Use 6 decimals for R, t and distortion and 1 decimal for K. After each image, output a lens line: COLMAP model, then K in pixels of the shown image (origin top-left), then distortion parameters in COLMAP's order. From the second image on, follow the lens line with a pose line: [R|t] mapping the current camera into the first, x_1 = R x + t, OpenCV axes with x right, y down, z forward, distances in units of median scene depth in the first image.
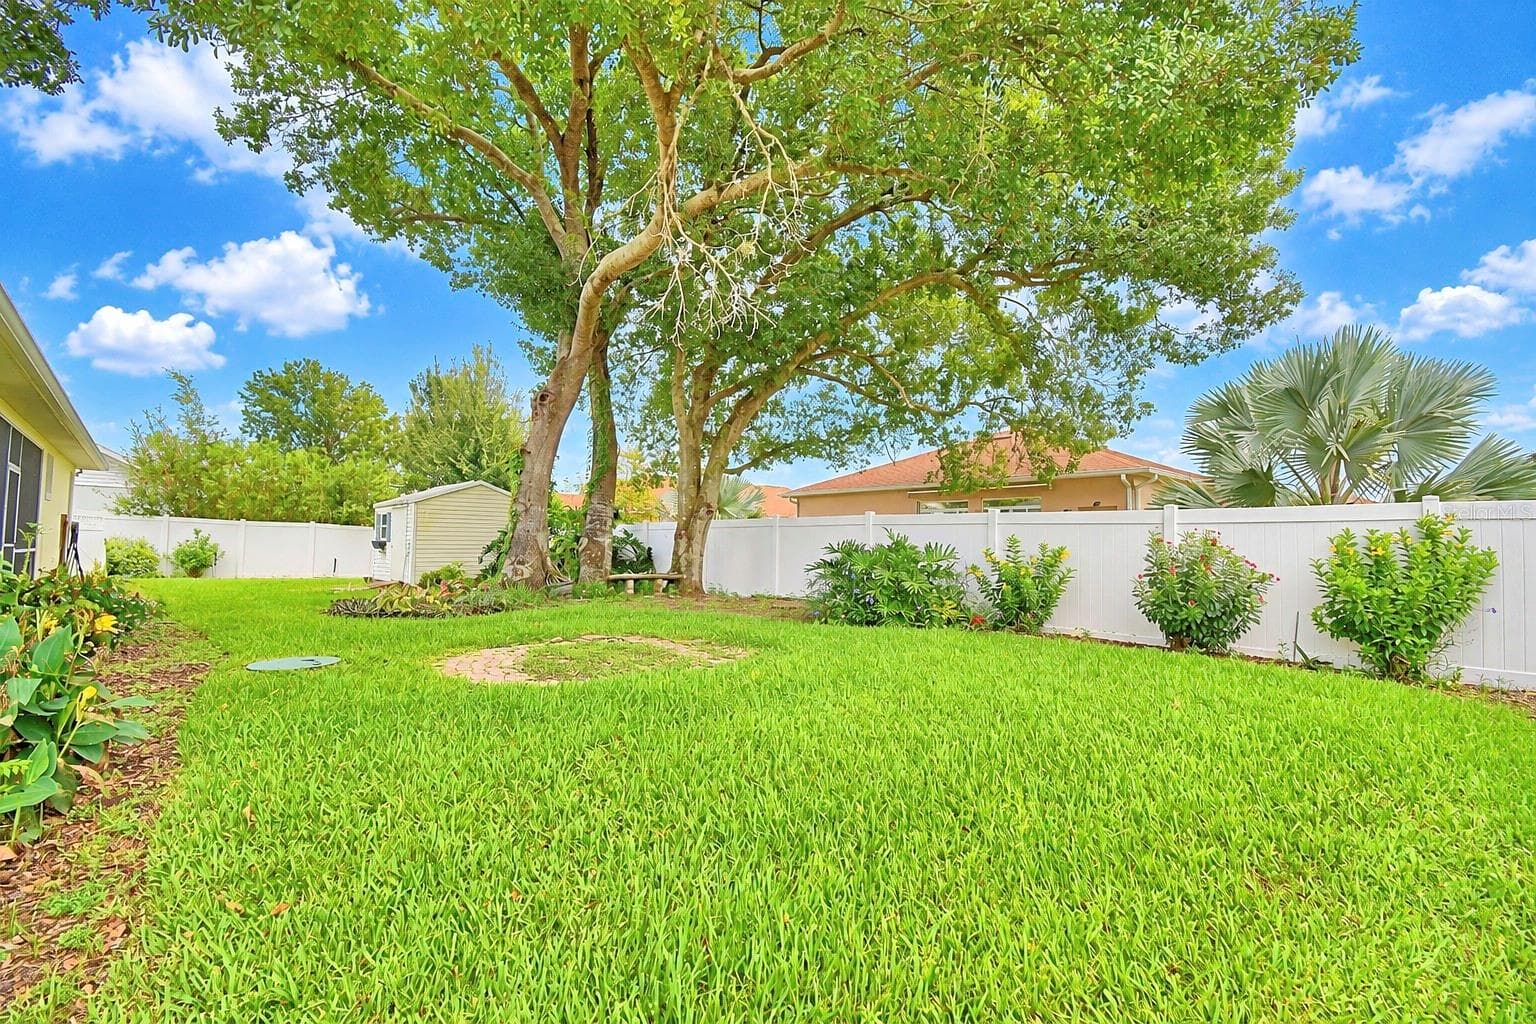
lens RADIAL K [[674.0, 0, 768.0], [0, 674.0, 512.0], [0, 0, 1]] dist [0.001487, -0.012827]
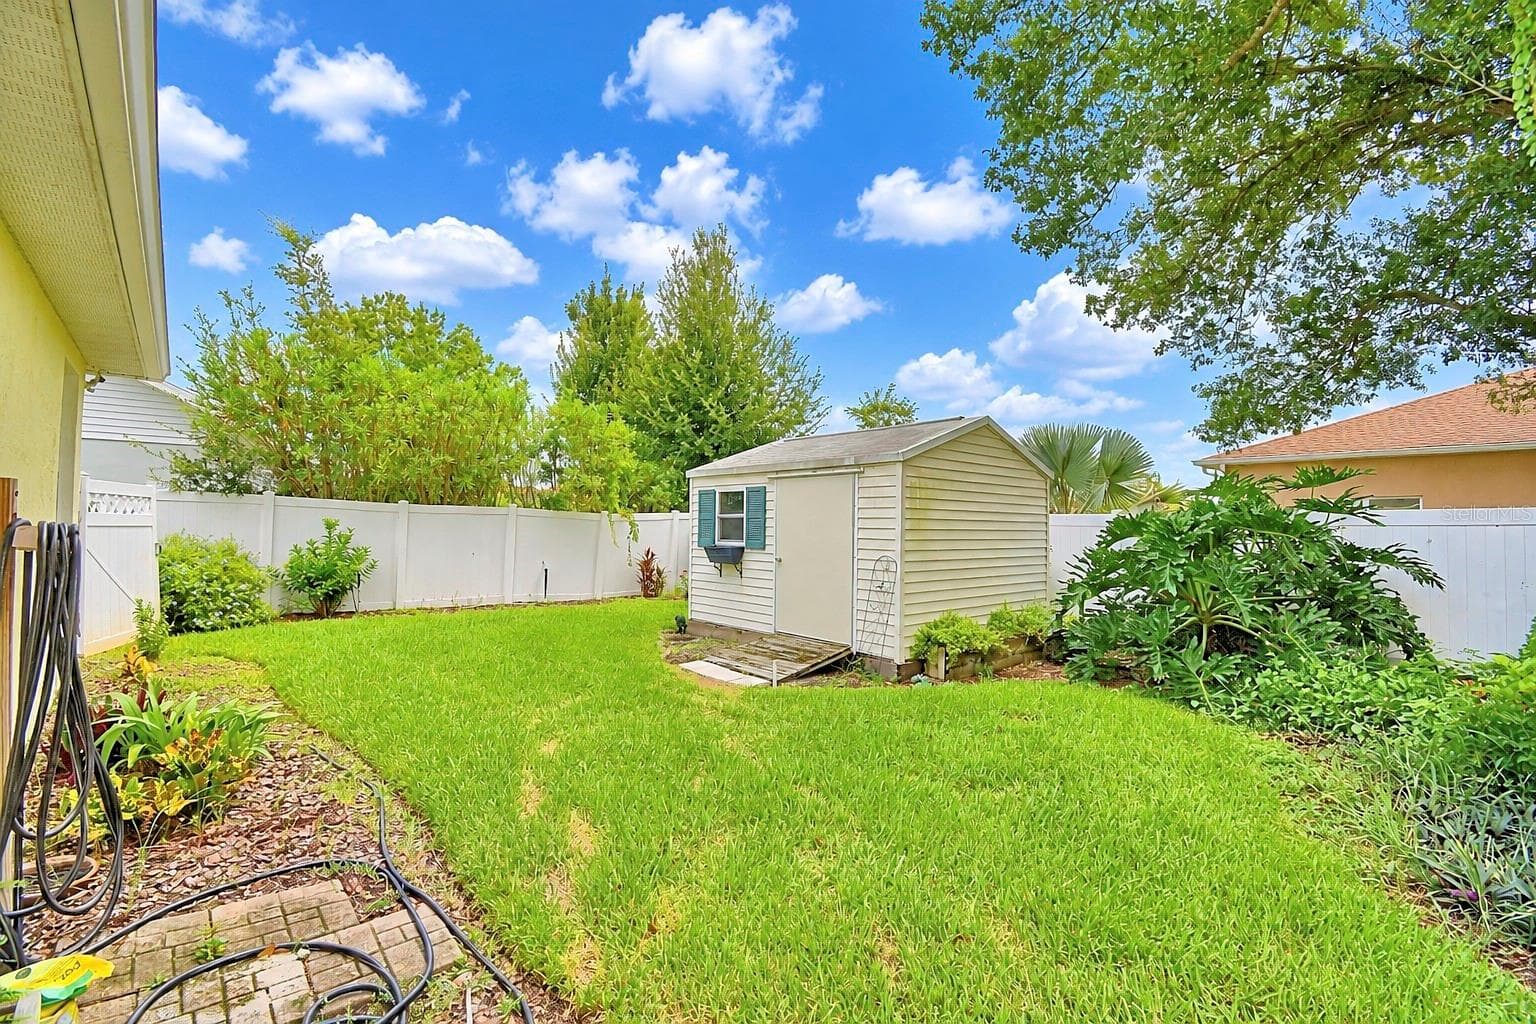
lens RADIAL K [[674.0, 0, 768.0], [0, 674.0, 512.0], [0, 0, 1]] dist [0.001487, -0.012827]
pose [[0.999883, -0.000089, -0.015306, -0.513772], [0.000476, 0.999681, 0.025264, 0.006558], [0.015299, -0.025268, 0.999564, 0.496265]]
